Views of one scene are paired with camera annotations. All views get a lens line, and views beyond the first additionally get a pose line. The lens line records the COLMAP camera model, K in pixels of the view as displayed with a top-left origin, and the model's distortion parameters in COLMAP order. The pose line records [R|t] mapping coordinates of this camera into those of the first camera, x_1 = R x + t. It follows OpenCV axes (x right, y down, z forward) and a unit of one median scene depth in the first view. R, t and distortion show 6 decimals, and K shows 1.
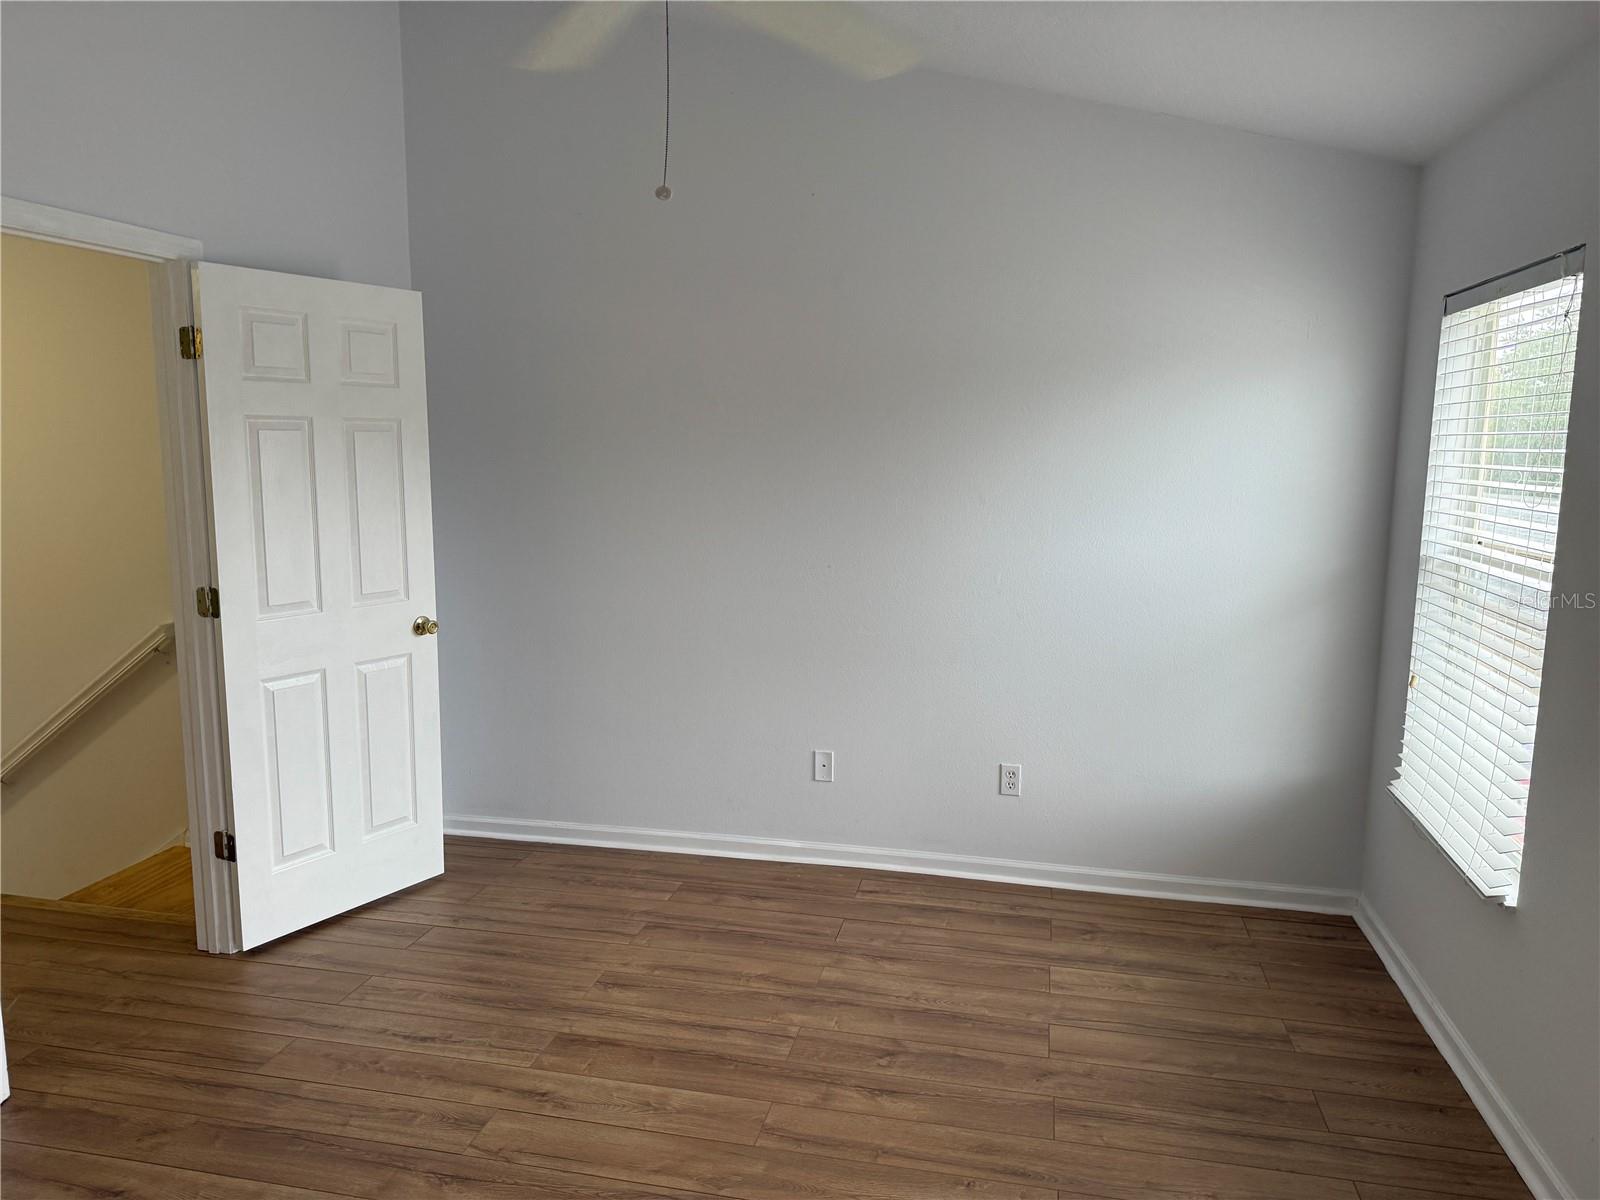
lens RADIAL K [[1134.5, 0, 805.7], [0, 1134.5, 609.8], [0, 0, 1]] dist [0.177381, -0.260941]
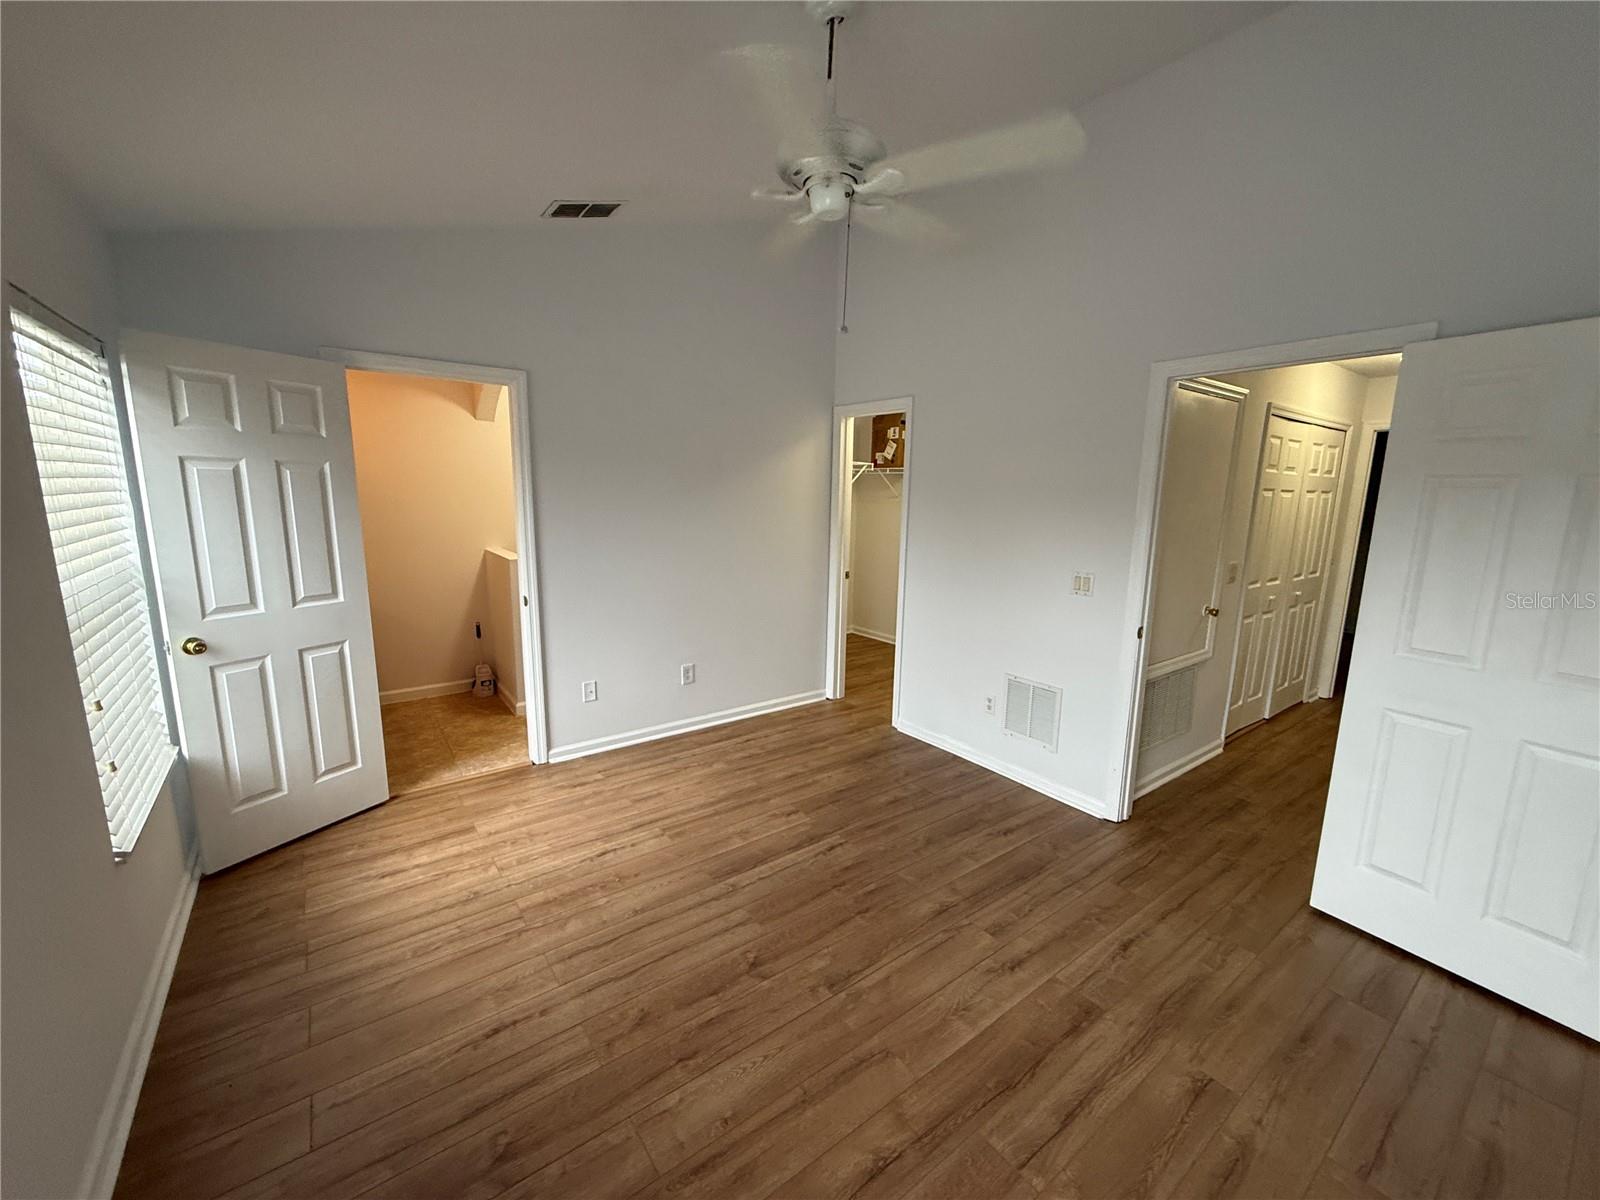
lens RADIAL K [[638.7, 0, 800.0], [0, 638.7, 600.0], [0, 0, 1]] dist [0.002554, 0.000016]
pose [[-0.659169, 0.107566, -0.744262, 0.383611], [-0.136871, 0.956024, 0.259394, -0.135076], [0.739434, 0.272852, -0.615458, 0.982944]]
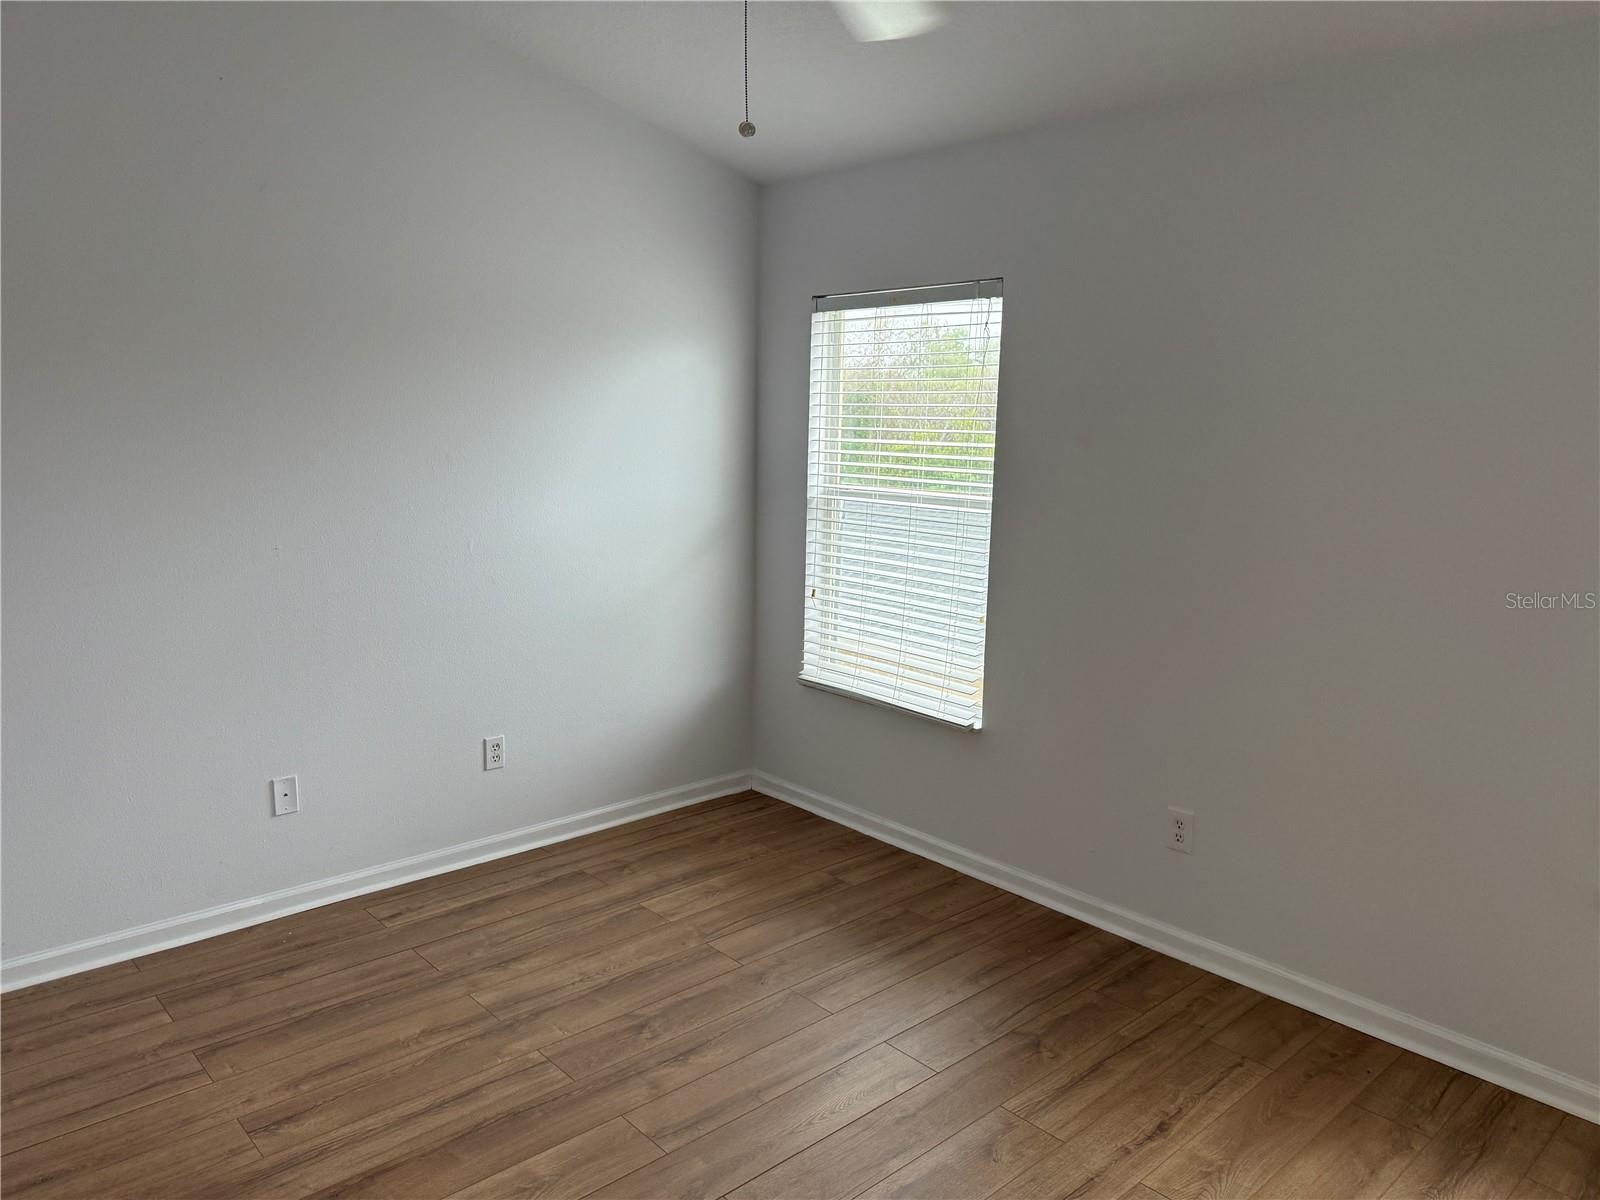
lens RADIAL K [[1131.0, 0, 800.0], [0, 1131.0, 600.0], [0, 0, 1]] dist [0.100362, -0.112556]
pose [[0.581754, -0.128449, 0.803158, -0.531788], [0.106031, 0.991002, 0.081689, -0.037857], [-0.806424, 0.037637, 0.590139, 0.274440]]
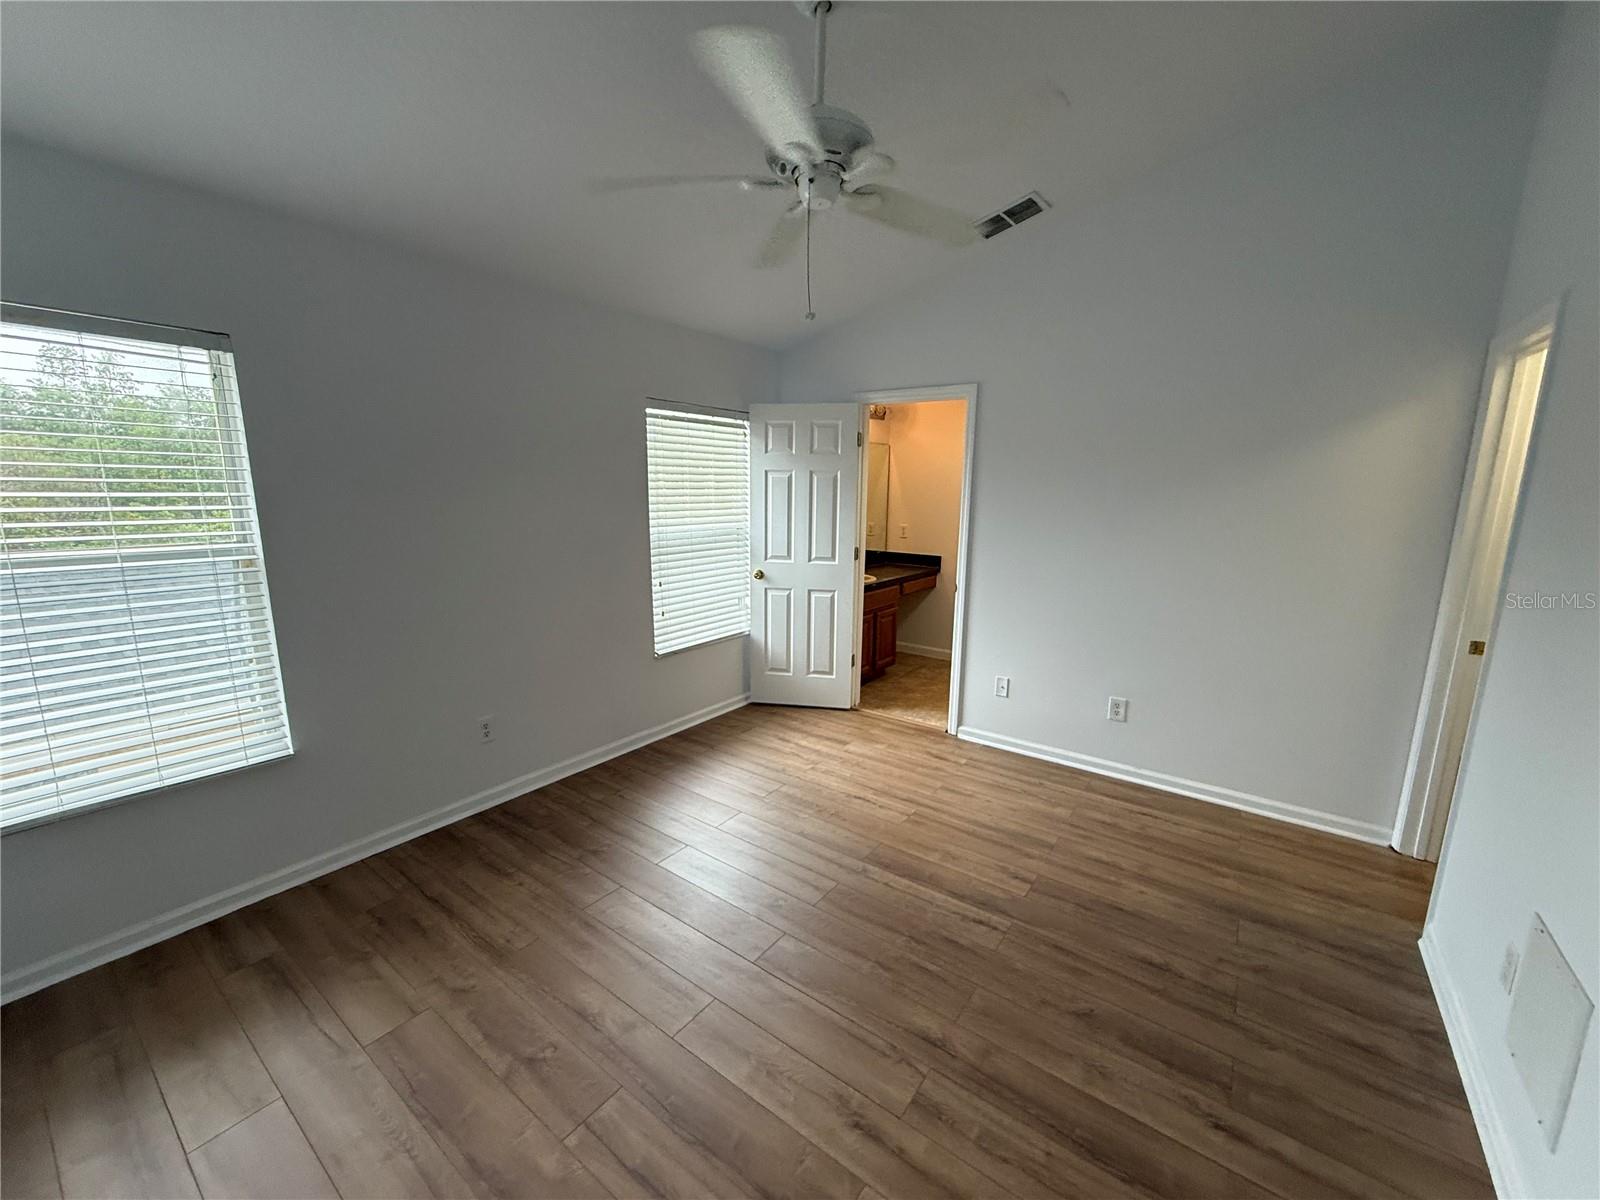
lens RADIAL K [[638.7, 0, 800.0], [0, 638.7, 600.0], [0, 0, 1]] dist [0.002554, 0.000016]
pose [[-0.910654, -0.095532, 0.401975, -0.304701], [0.038775, 0.948849, 0.313342, -0.161093], [-0.411347, 0.300932, -0.860368, 1.151895]]
